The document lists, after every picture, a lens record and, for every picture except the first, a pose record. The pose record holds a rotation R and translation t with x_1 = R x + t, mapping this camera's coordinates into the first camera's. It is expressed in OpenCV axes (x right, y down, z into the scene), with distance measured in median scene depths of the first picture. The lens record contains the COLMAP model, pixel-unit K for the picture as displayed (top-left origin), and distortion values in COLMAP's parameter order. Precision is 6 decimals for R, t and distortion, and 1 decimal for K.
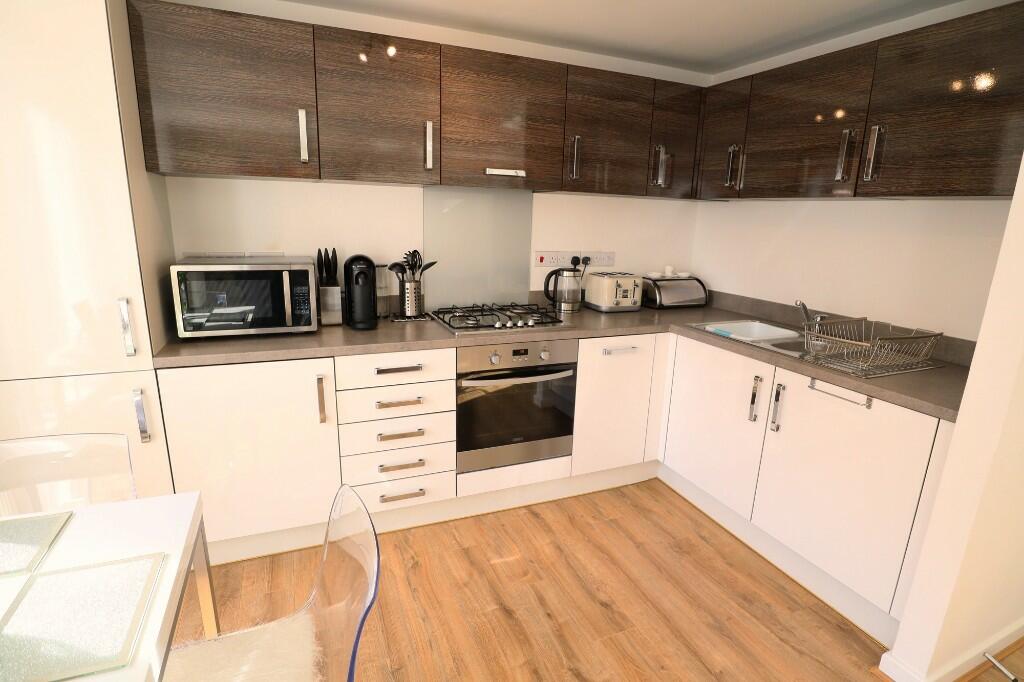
lens RADIAL K [[517.9, 0, 505.3], [0, 517.9, 344.3], [0, 0, 1]] dist [-0.041522, 0.009519]
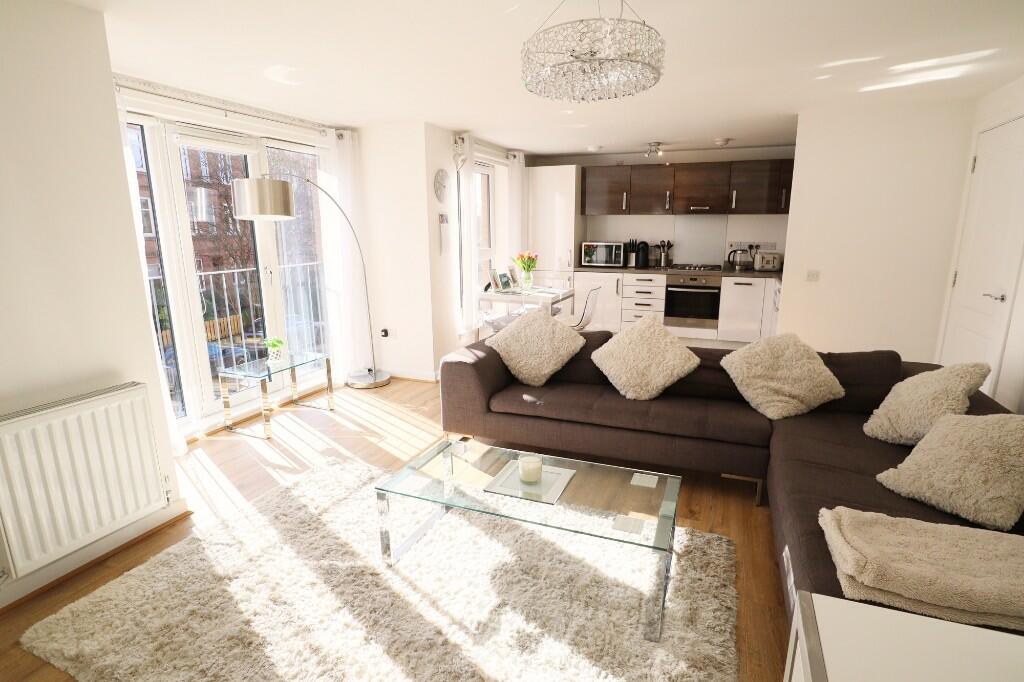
lens RADIAL K [[517.9, 0, 513.6], [0, 517.9, 342.4], [0, 0, 1]] dist [-0.041522, 0.009519]
pose [[0.701558, 0.126451, -0.701303, 1.178936], [-0.150614, 0.988210, 0.027515, 0.371177], [0.696514, 0.086323, 0.712332, -1.329735]]
